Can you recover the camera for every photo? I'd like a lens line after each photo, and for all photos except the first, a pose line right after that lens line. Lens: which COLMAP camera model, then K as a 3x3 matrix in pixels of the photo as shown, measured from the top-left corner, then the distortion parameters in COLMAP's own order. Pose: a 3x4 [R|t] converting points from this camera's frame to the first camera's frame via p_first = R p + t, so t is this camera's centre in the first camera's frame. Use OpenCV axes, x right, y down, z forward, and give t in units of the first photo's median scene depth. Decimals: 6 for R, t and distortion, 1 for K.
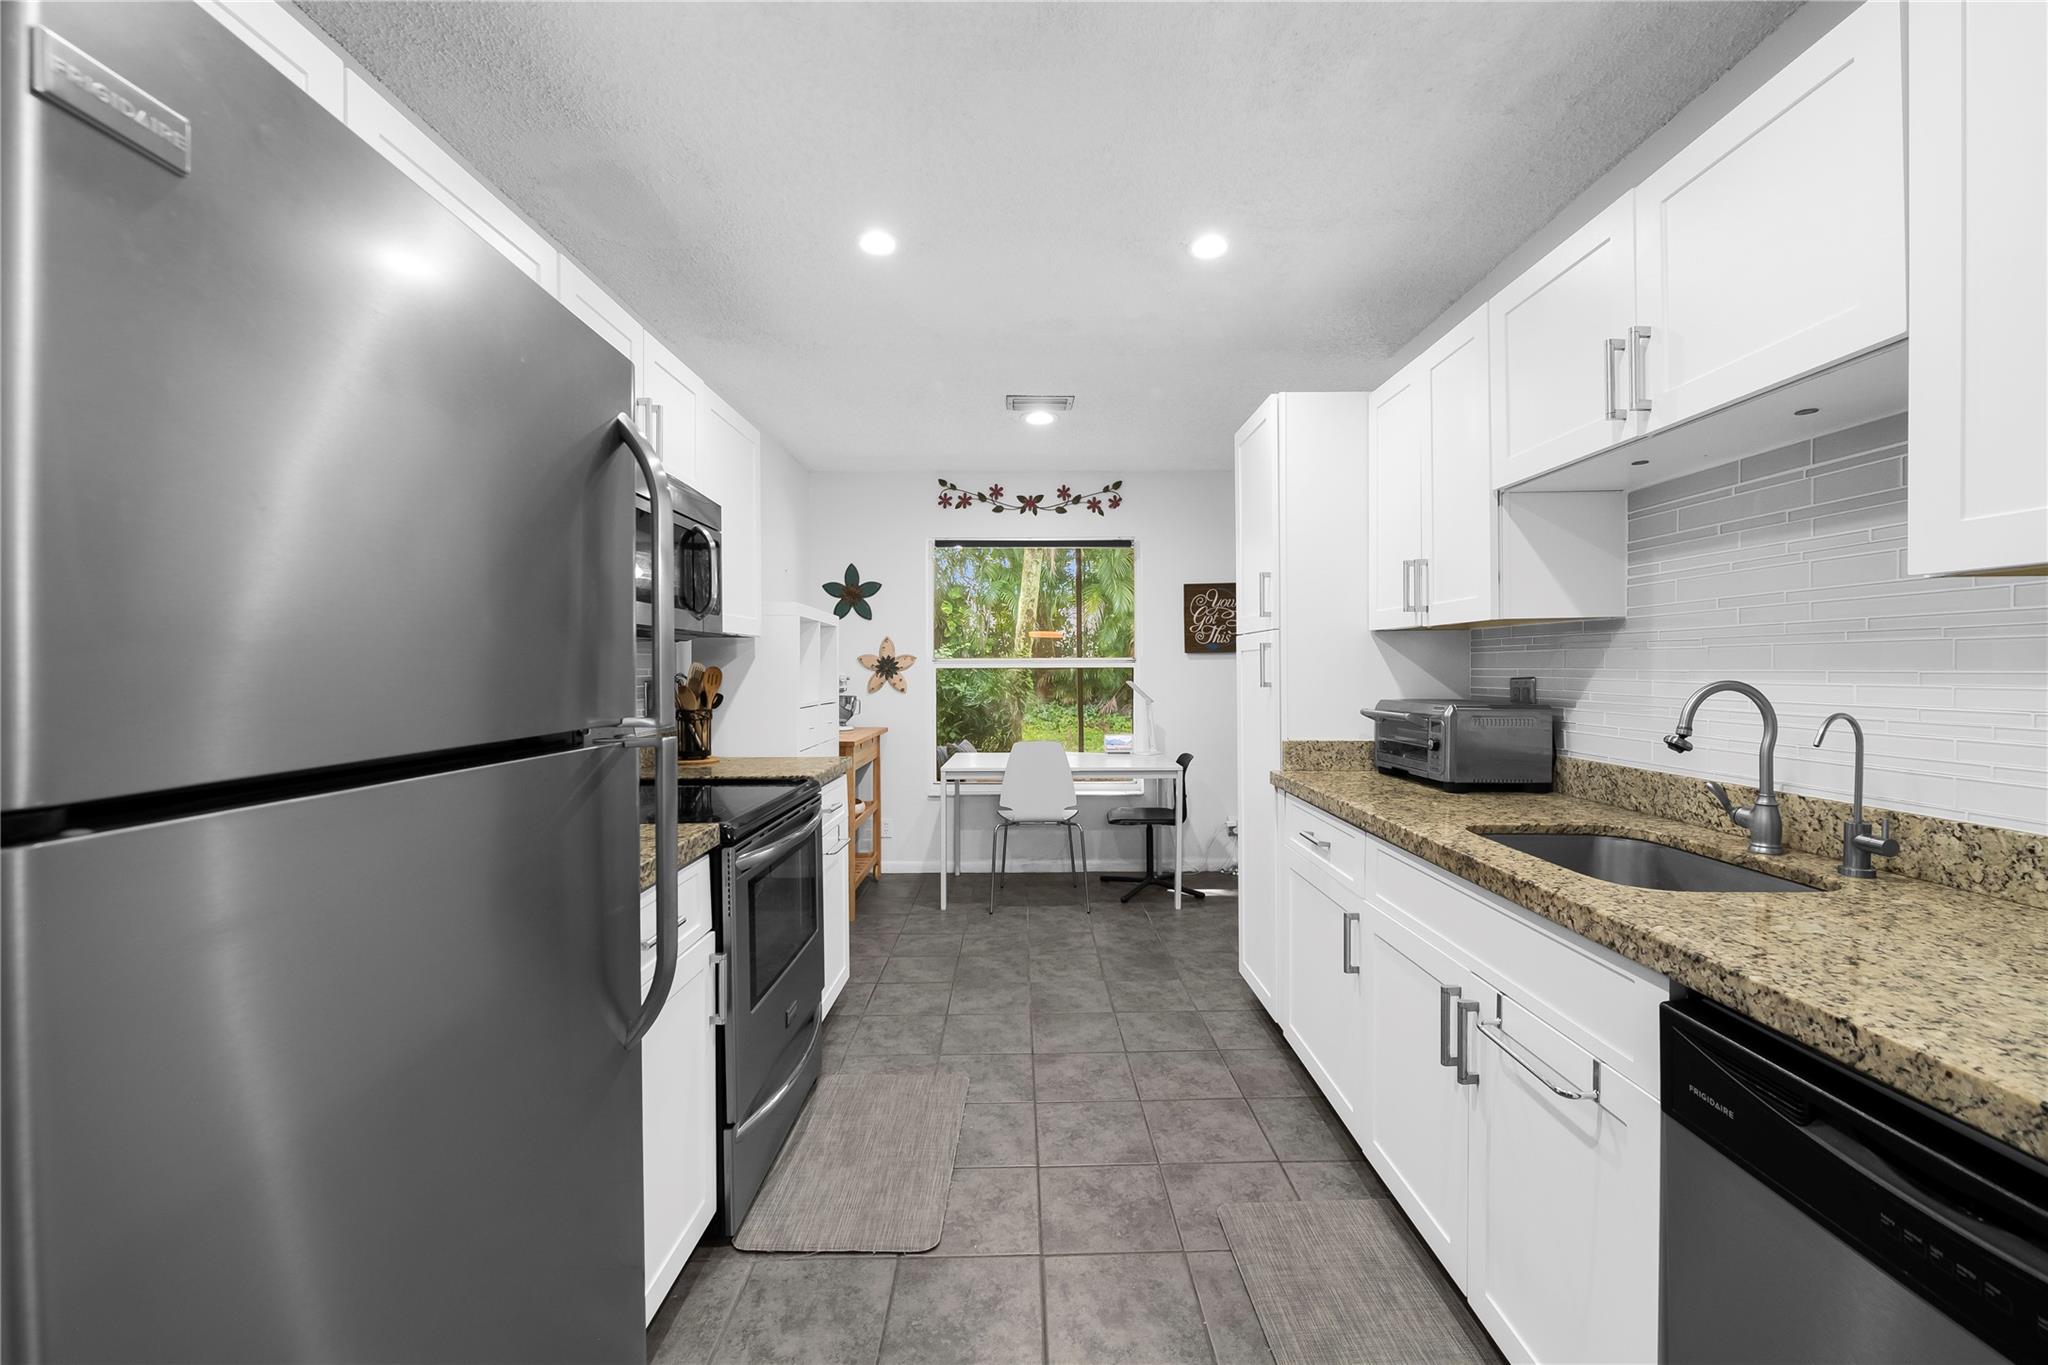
lens RADIAL K [[848.1, 0, 1065.9], [0, 848.1, 674.0], [0, 0, 1]] dist [0.025913, 0.000012]
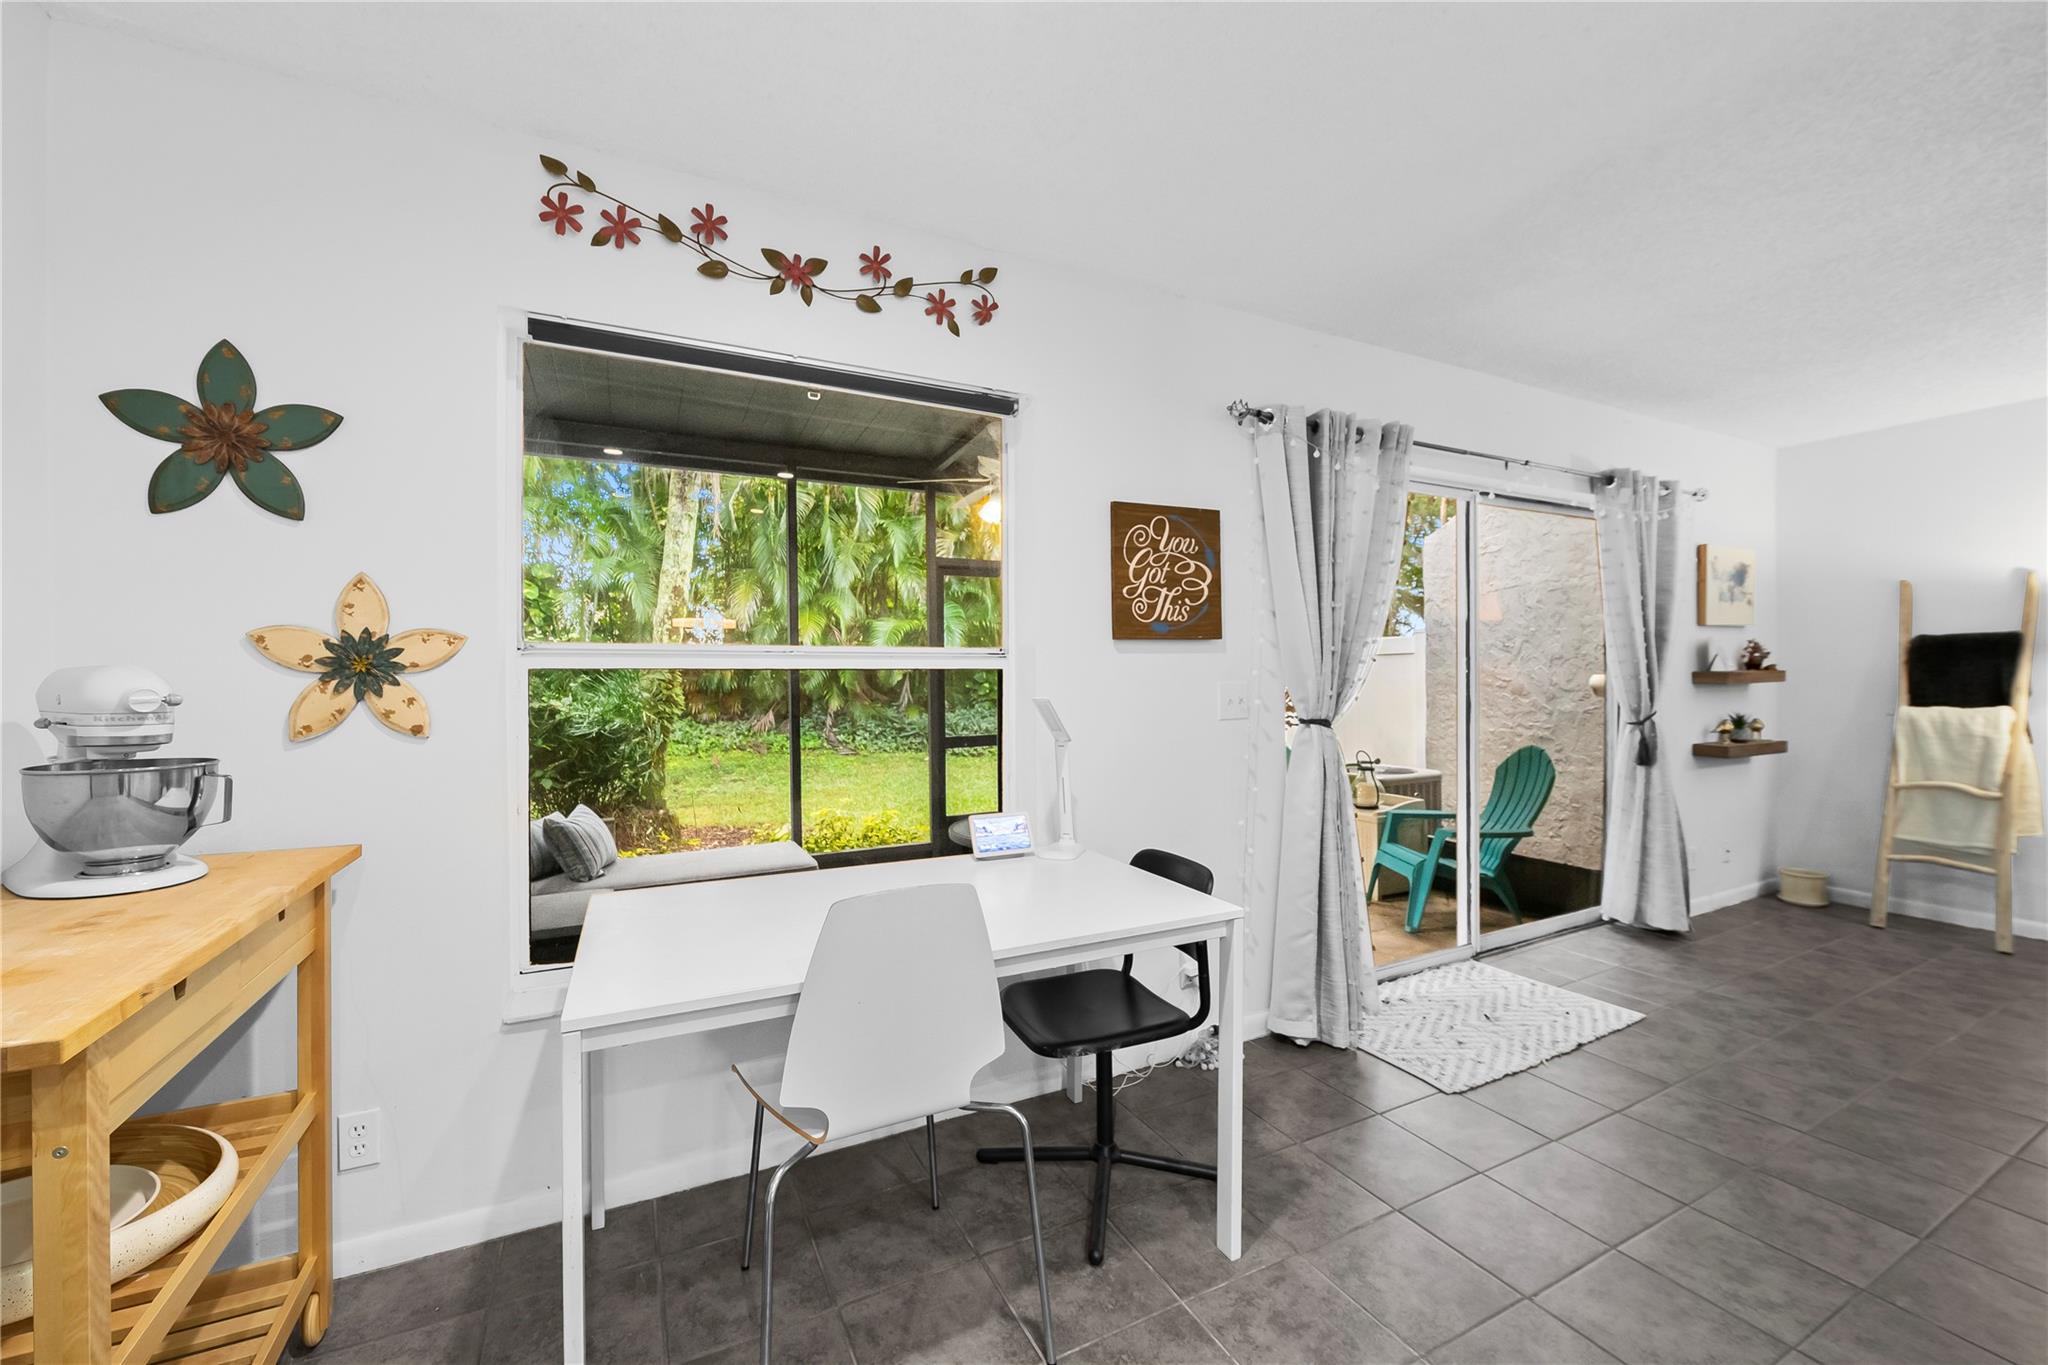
lens RADIAL K [[840.5, 0, 1069.6], [0, 840.5, 677.6], [0, 0, 1]] dist [-0.012749, -0.000024]
pose [[0.904841, -0.001193, 0.425747, -0.095200], [0.003357, 0.999985, -0.004333, -0.000139], [-0.425736, 0.005350, 0.904832, 0.570784]]
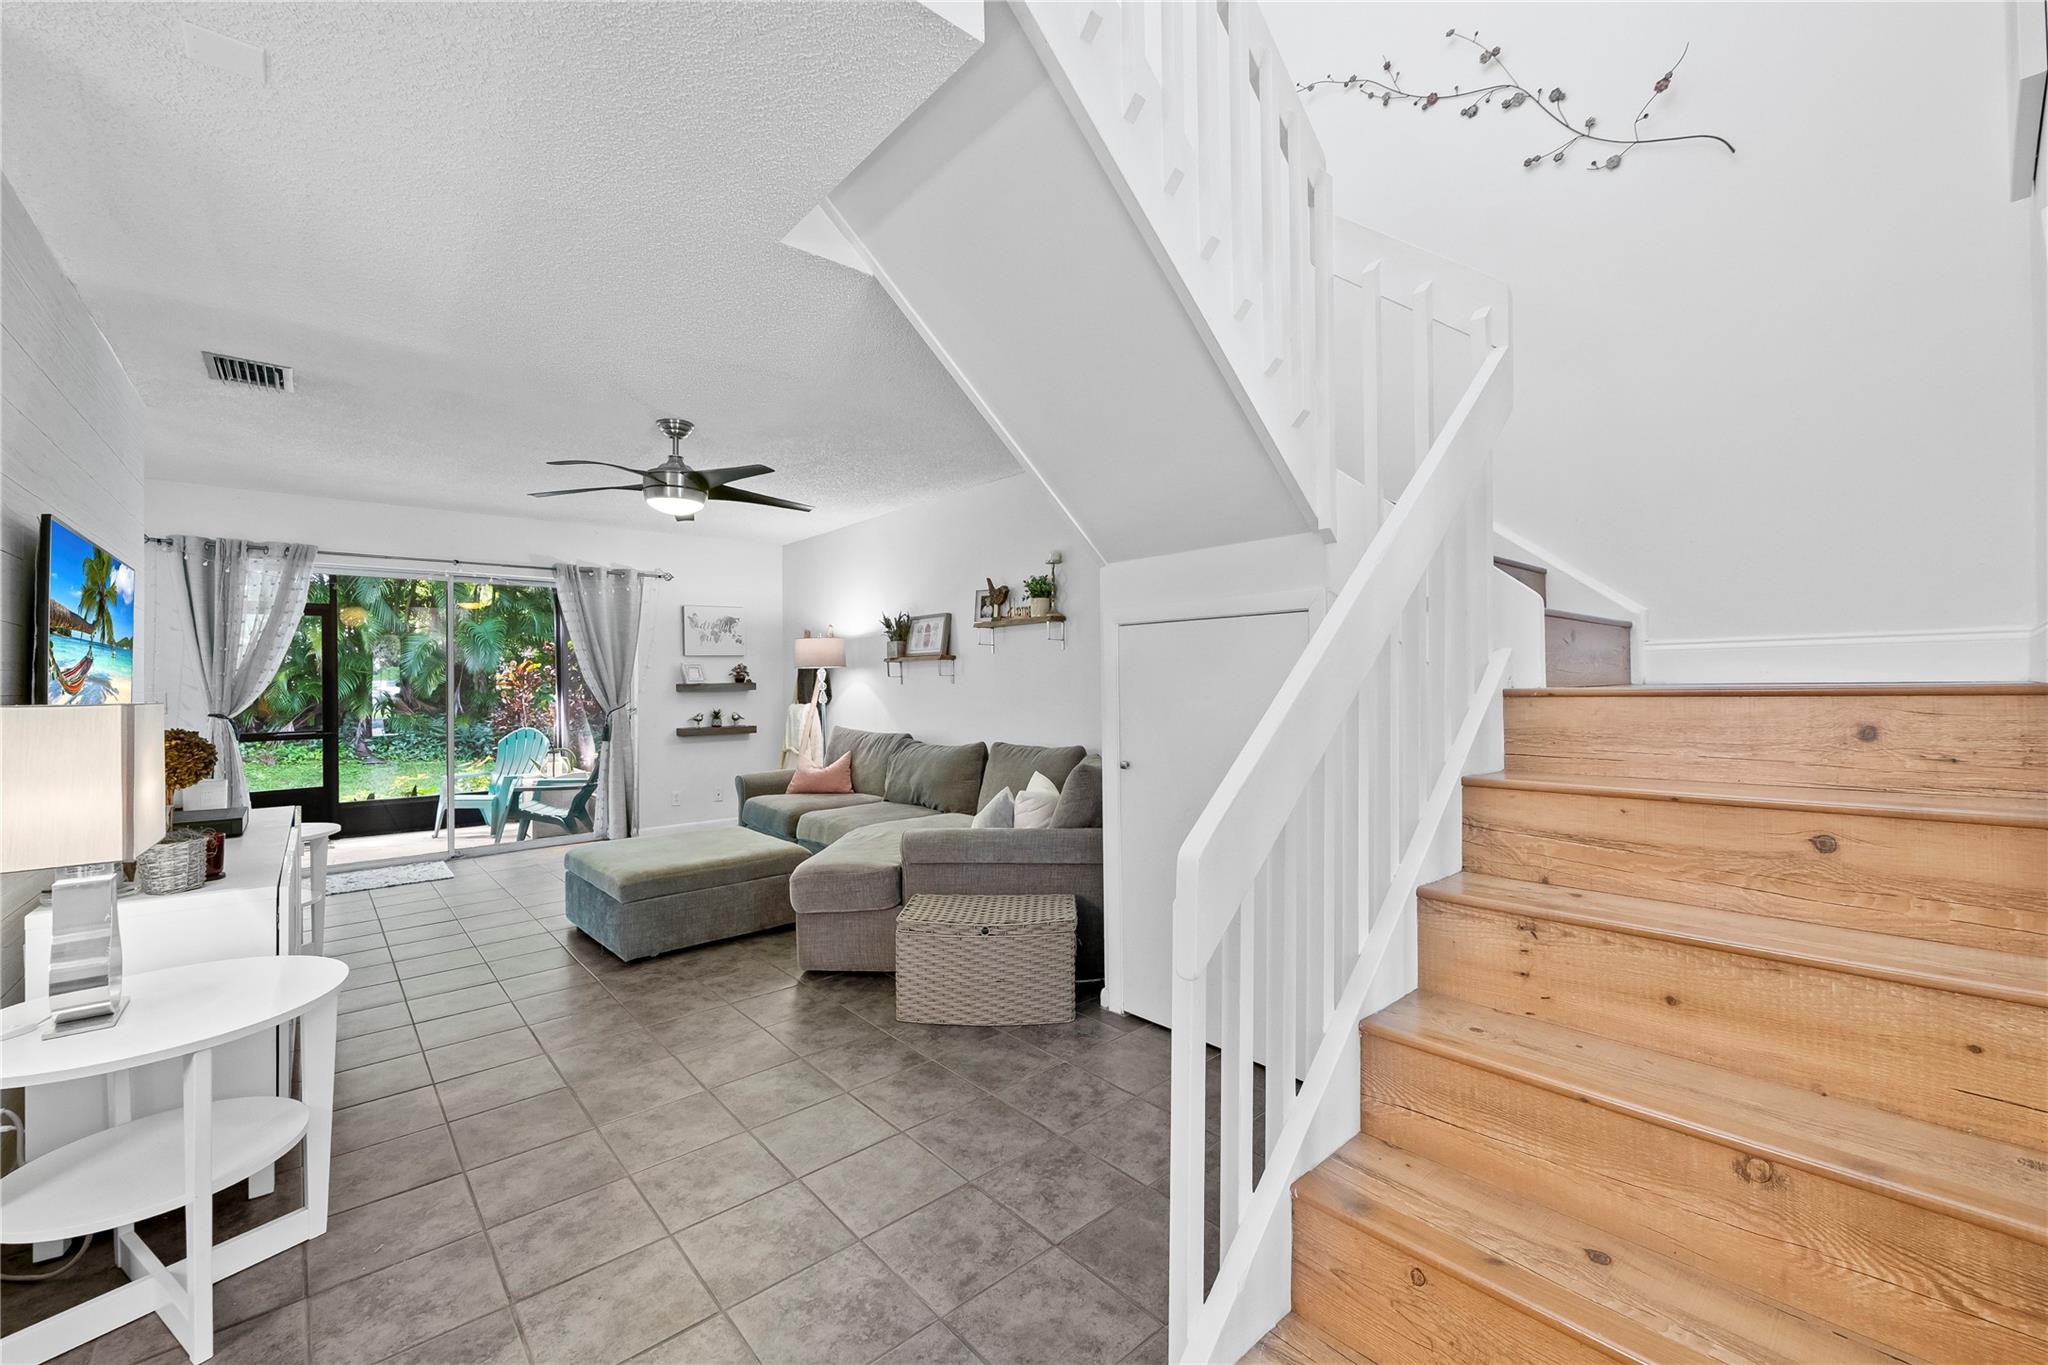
lens RADIAL K [[841.5, 0, 1057.2], [0, 841.5, 676.2], [0, 0, 1]] dist [0.001327, 0.000104]
pose [[0.766331, 0.002388, 0.642441, 0.415080], [0.009736, 0.999835, -0.015331, 0.006890], [-0.642372, 0.018003, 0.766182, -0.389478]]
